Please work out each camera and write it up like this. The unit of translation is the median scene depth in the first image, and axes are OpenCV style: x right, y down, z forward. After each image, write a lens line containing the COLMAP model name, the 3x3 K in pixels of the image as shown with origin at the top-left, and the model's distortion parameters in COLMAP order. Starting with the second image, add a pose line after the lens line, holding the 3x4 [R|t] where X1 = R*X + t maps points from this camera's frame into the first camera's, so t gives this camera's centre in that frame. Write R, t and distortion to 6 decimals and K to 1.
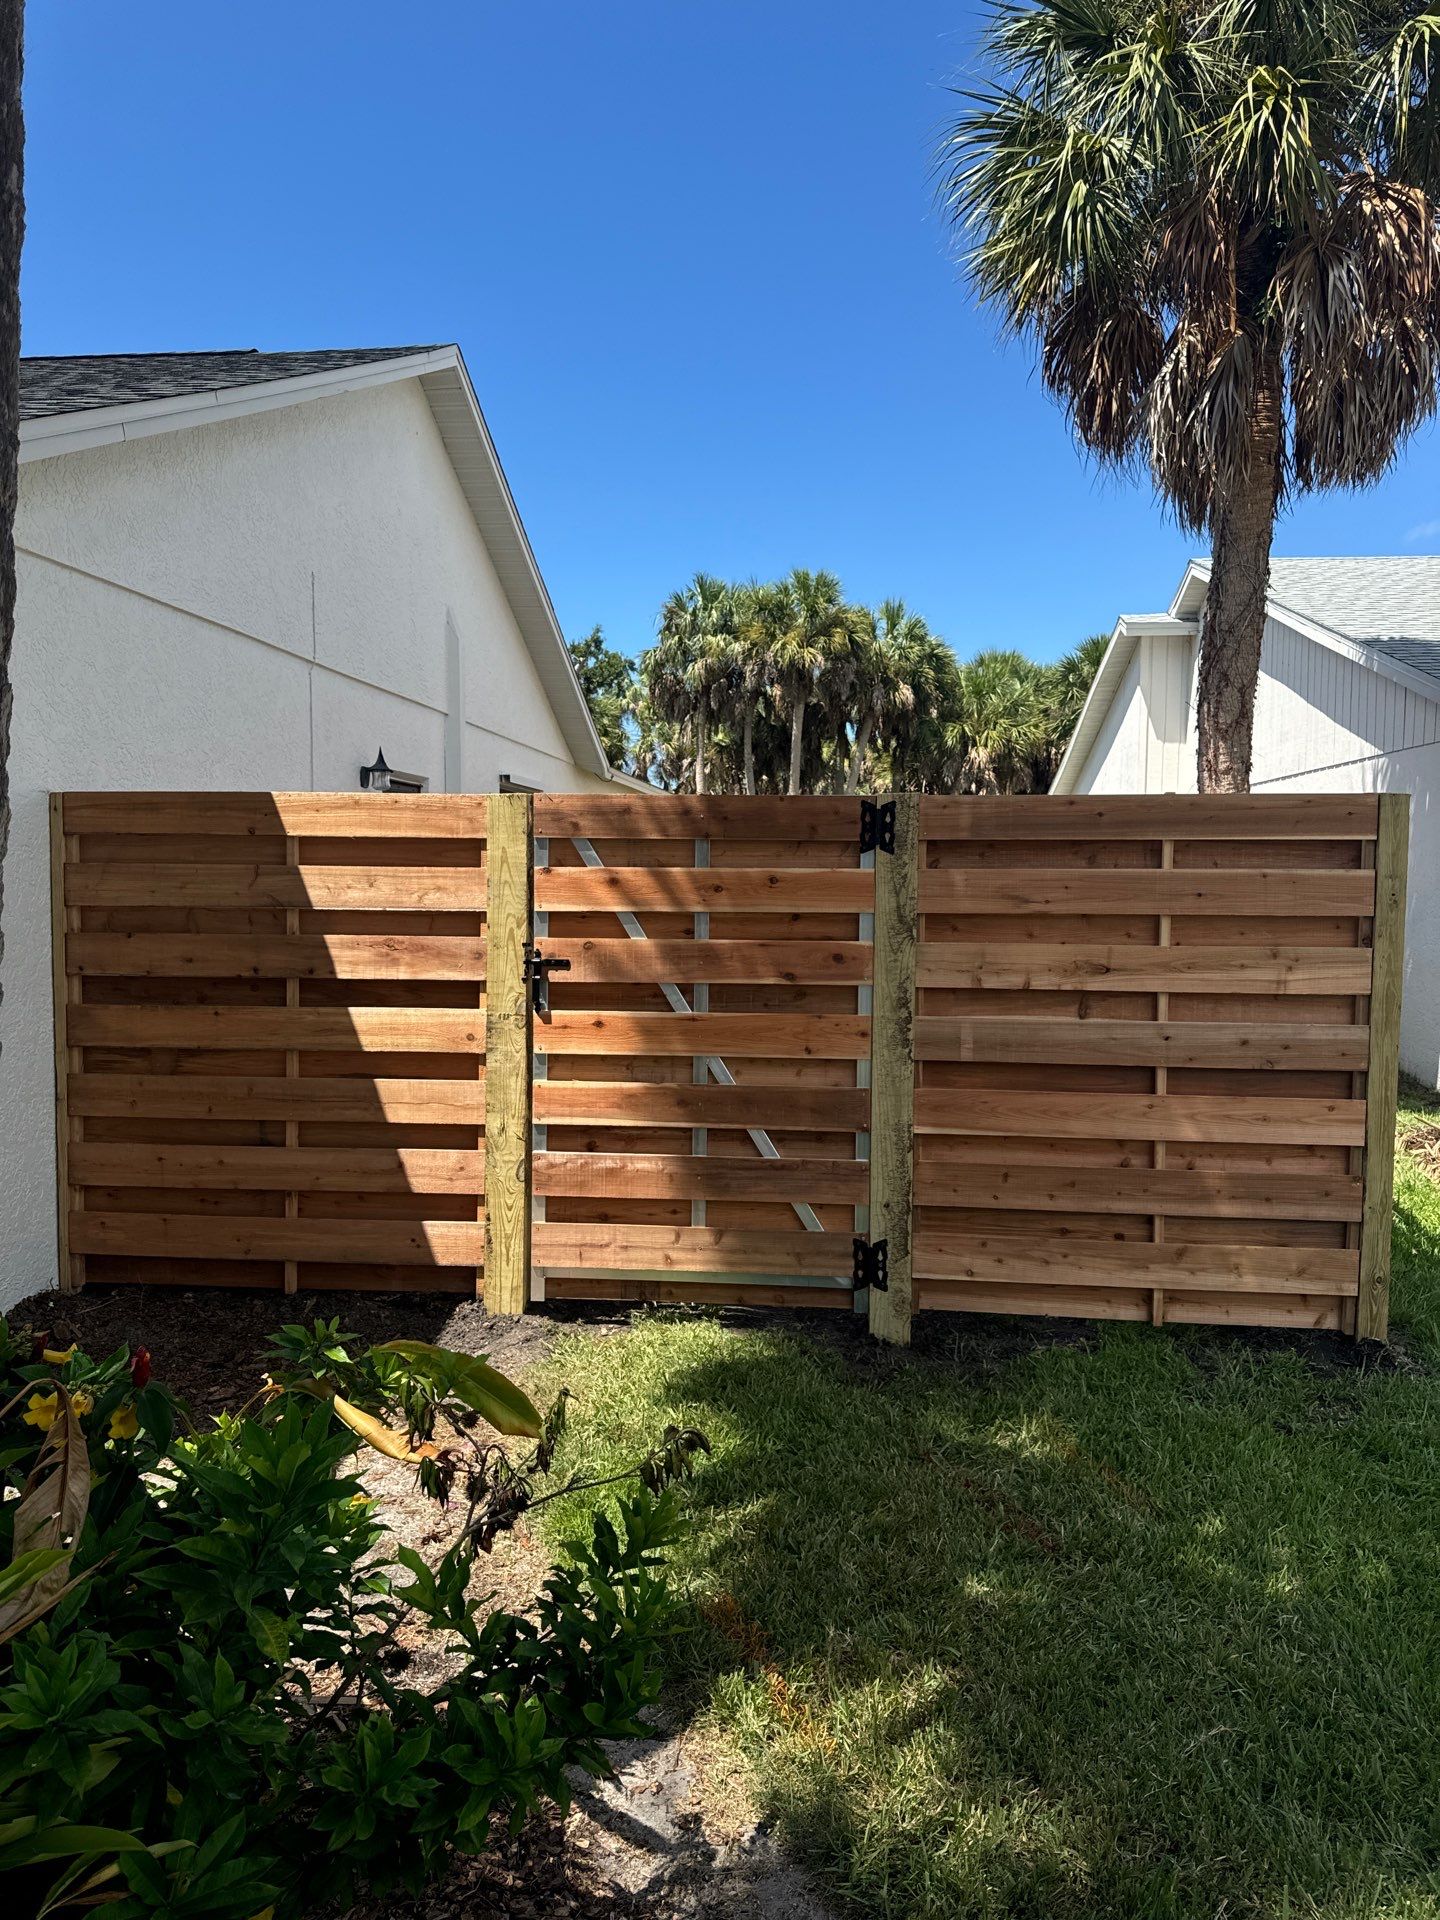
lens RADIAL K [[1302.0, 0, 722.2], [0, 1302.0, 958.3], [0, 0, 1]] dist [0.171252, -0.352797]
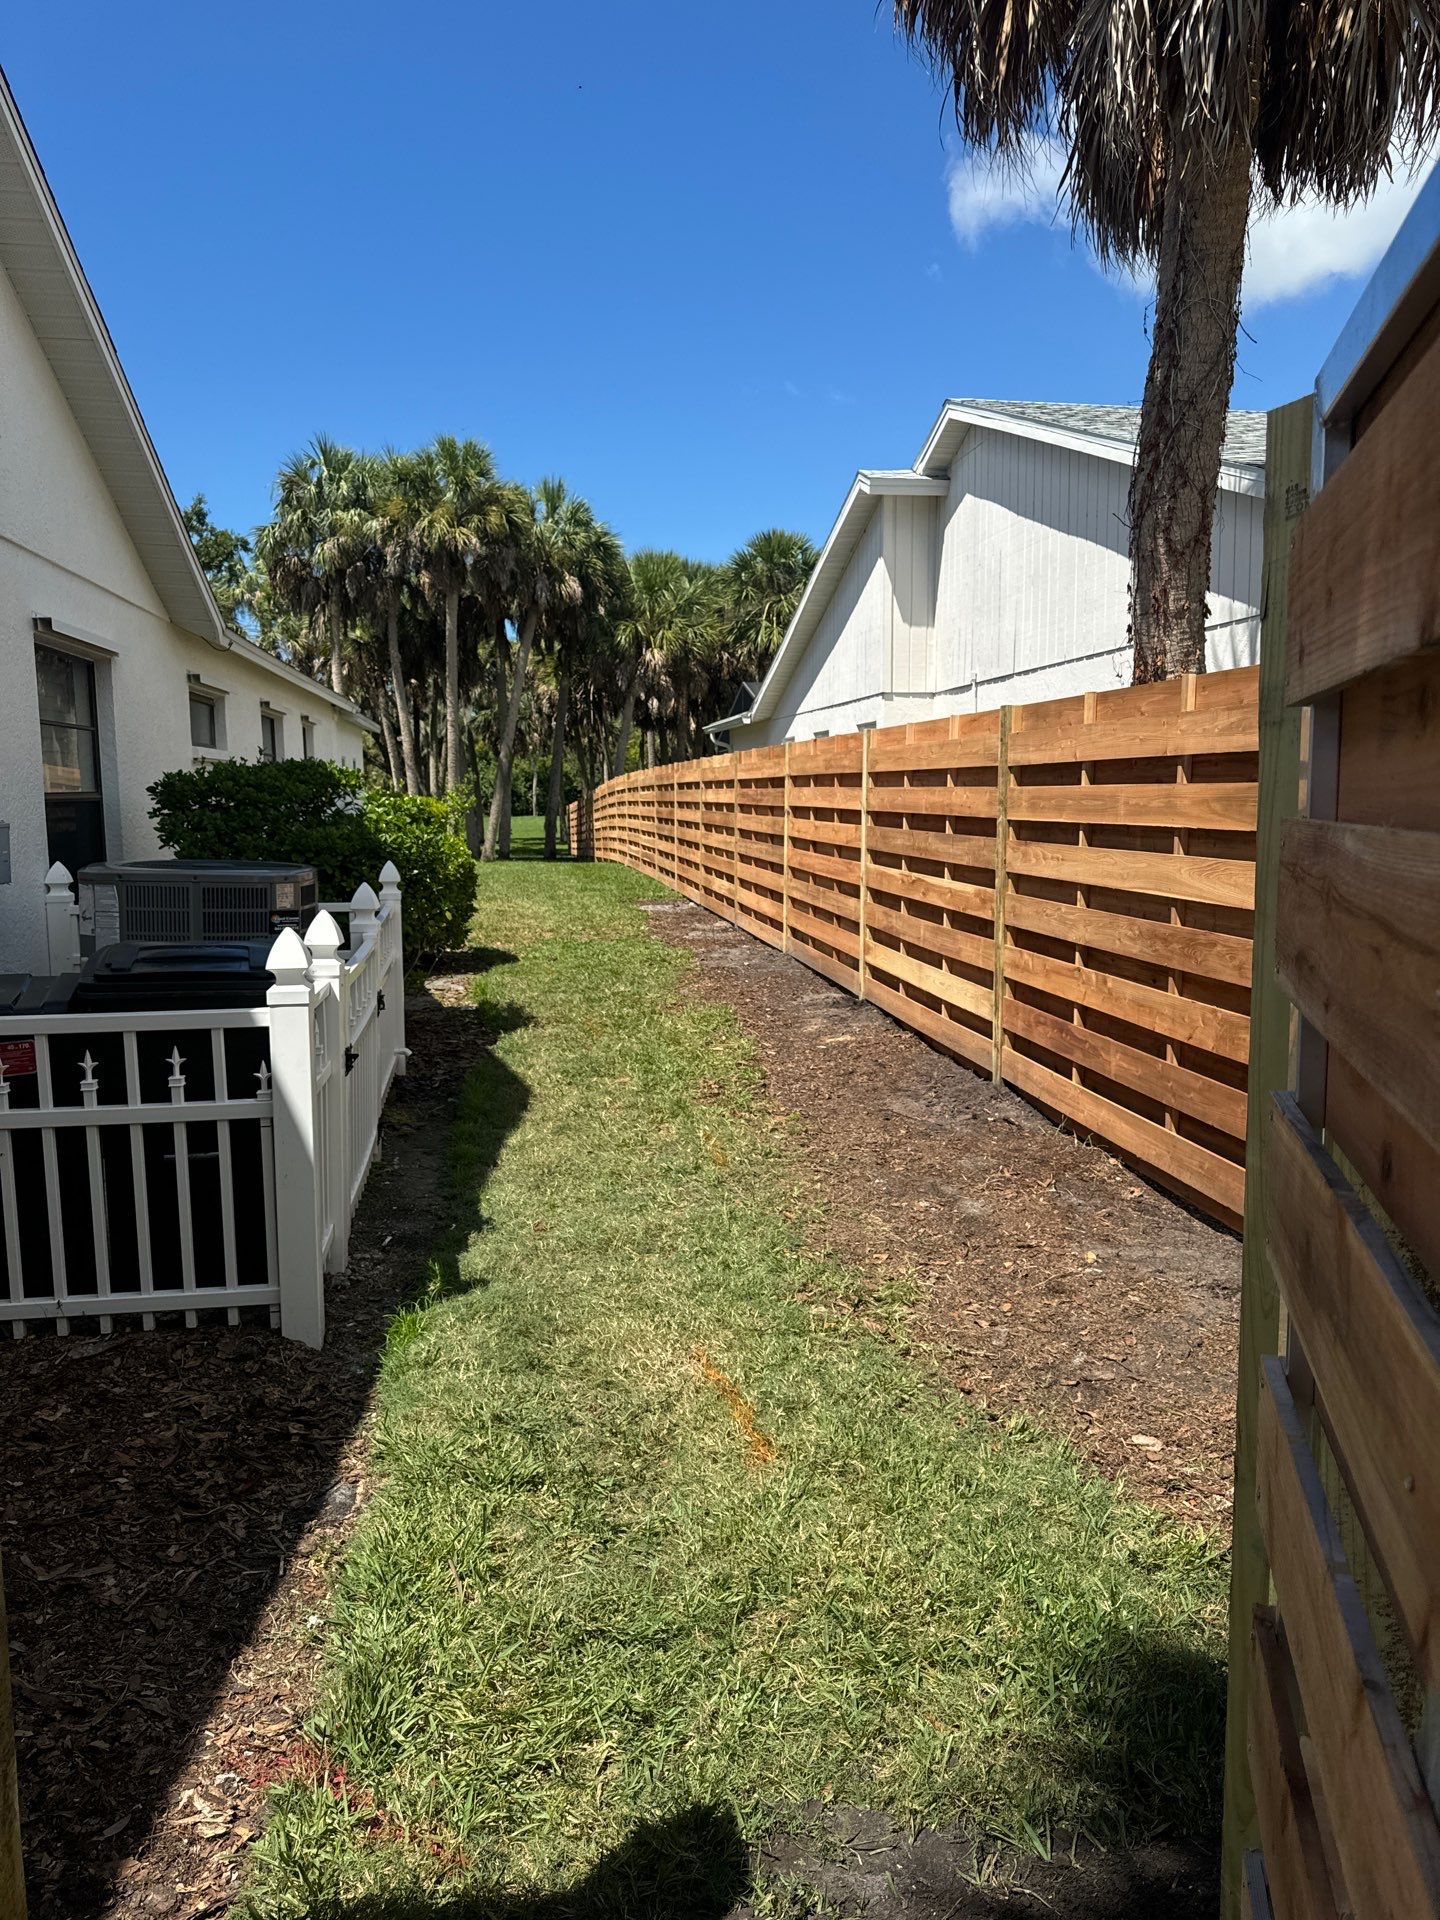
lens RADIAL K [[1302.0, 0, 722.2], [0, 1302.0, 958.3], [0, 0, 1]] dist [0.171252, -0.352797]
pose [[0.964565, -0.052159, 0.258638, -0.037510], [0.035984, 0.997112, 0.066885, -0.017359], [-0.261379, -0.055208, 0.963656, 0.392782]]
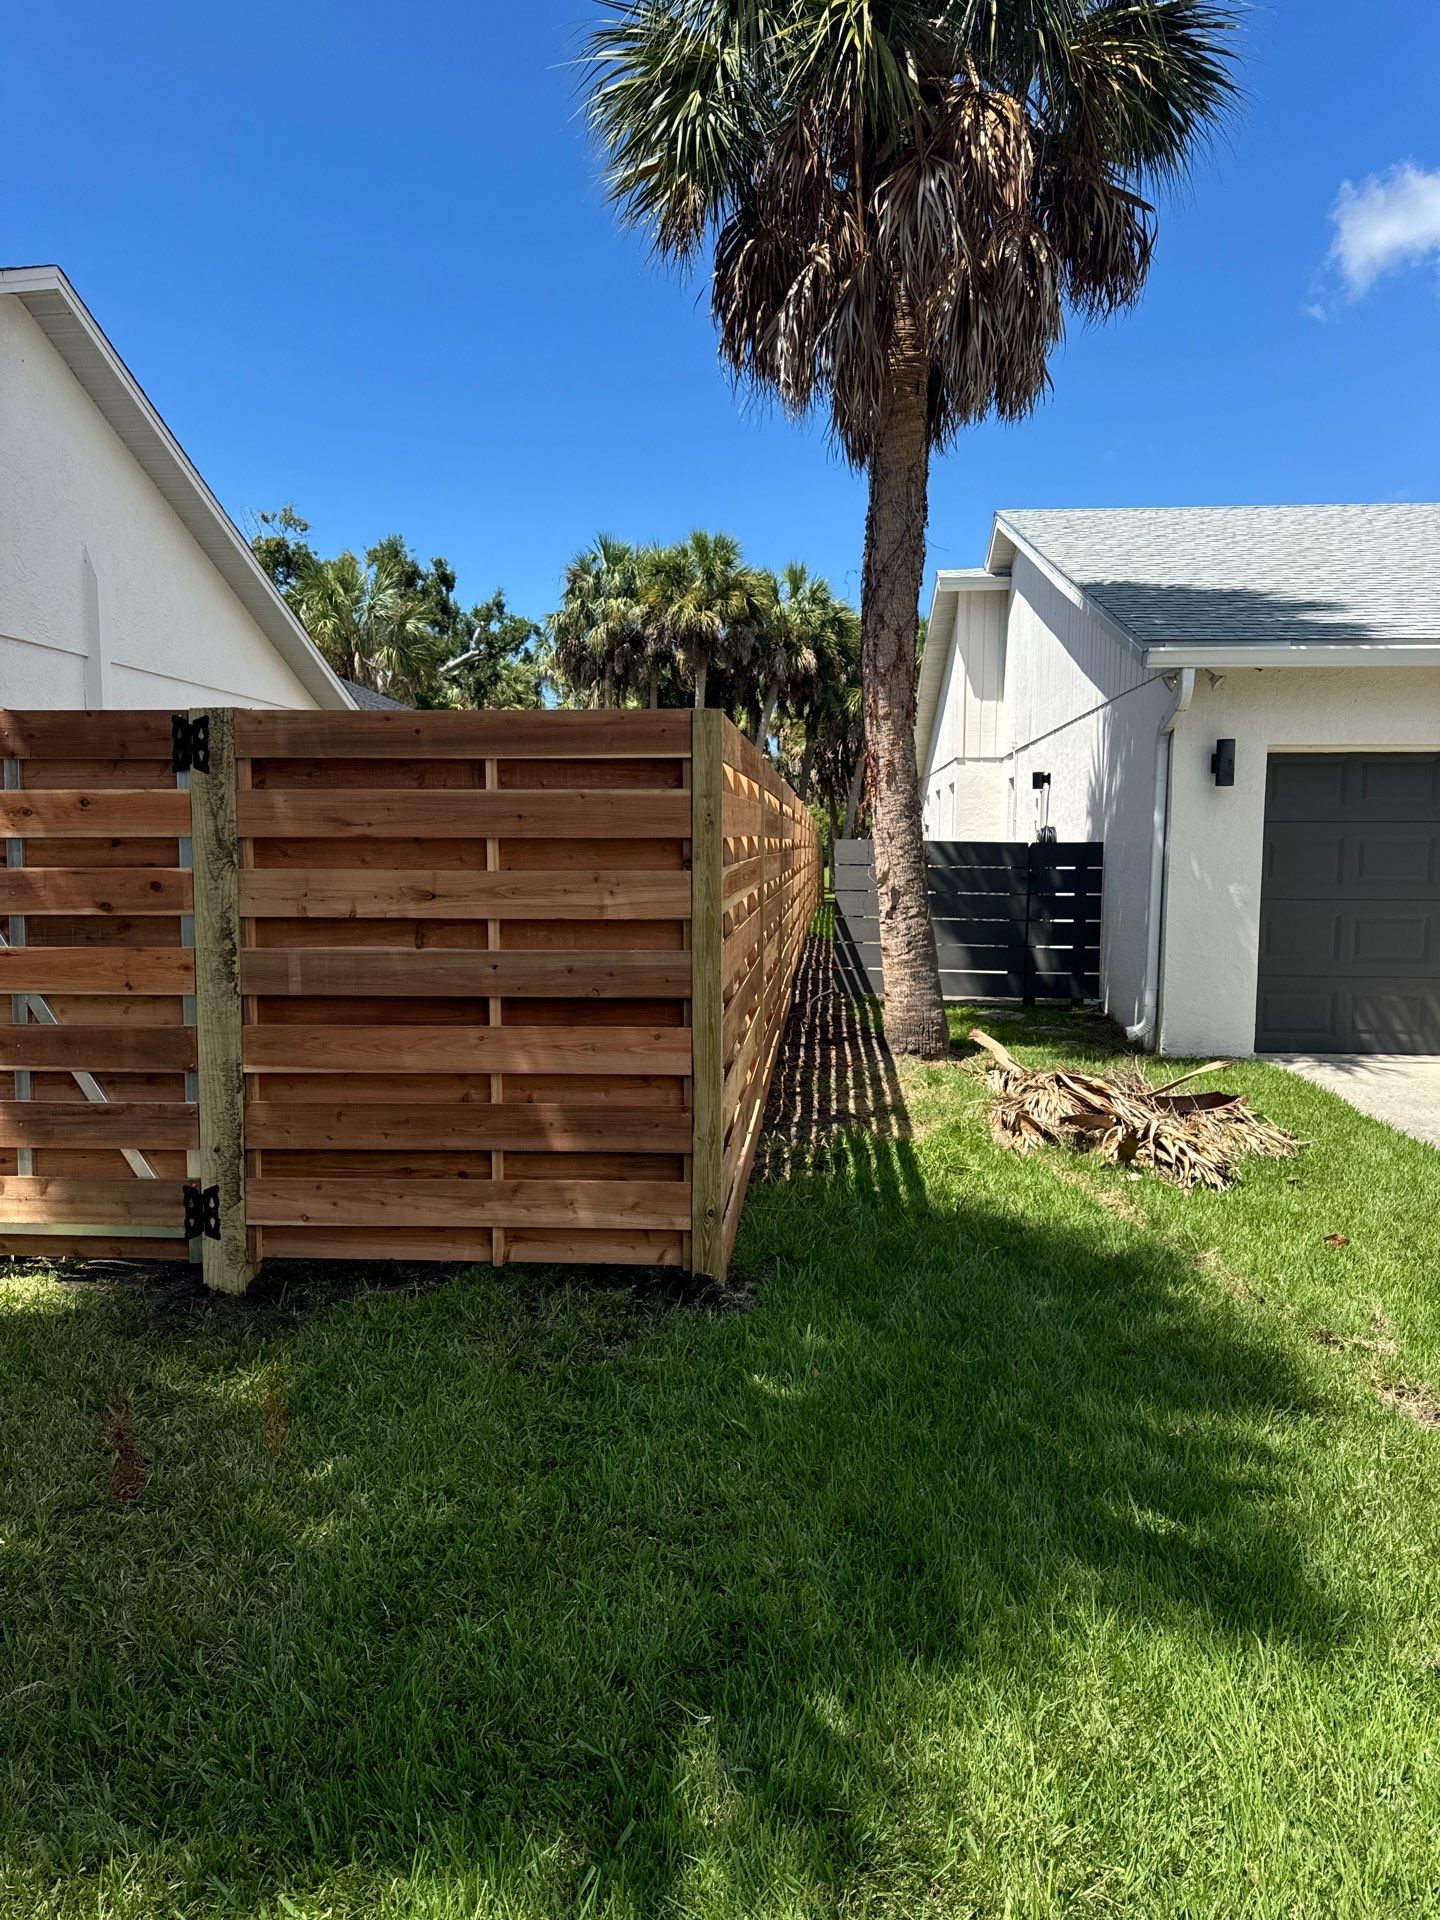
lens RADIAL K [[1300.1, 0, 728.4], [0, 1300.1, 964.2], [0, 0, 1]] dist [0.172631, -0.334827]
pose [[0.999685, -0.009669, 0.023145, 0.241167], [0.009082, 0.999638, 0.025325, 0.017879], [-0.023381, -0.025106, 0.999411, 0.023464]]
